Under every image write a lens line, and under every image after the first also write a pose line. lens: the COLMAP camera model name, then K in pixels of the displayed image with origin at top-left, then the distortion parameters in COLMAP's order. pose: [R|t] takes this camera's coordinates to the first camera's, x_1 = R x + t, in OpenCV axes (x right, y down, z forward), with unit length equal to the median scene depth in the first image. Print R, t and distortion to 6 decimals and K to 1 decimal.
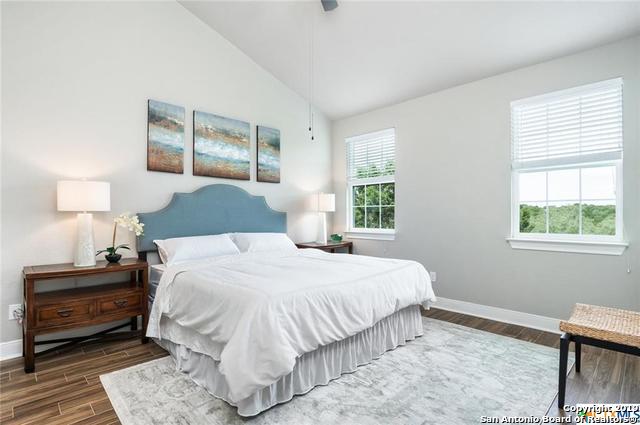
lens RADIAL K [[335.5, 0, 334.2], [0, 335.5, 213.4], [0, 0, 1]] dist [0.001461, -0.000015]
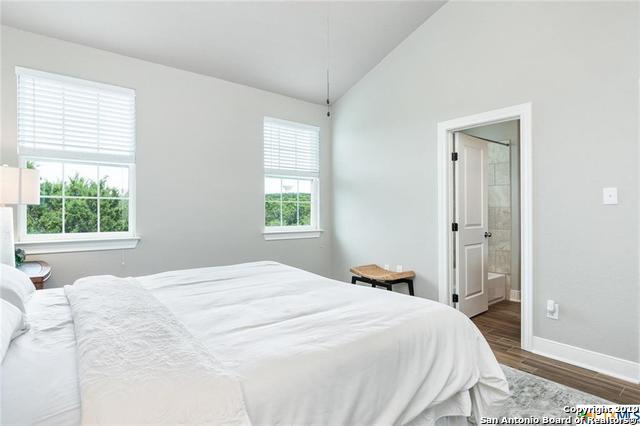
lens RADIAL K [[335.5, 0, 334.2], [0, 335.5, 213.9], [0, 0, 1]] dist [0.001461, -0.000015]
pose [[0.087365, -0.002764, 0.996173, -0.119636], [-0.006053, 0.999976, 0.003306, 0.001020], [-0.996158, -0.006318, 0.087346, 0.123089]]
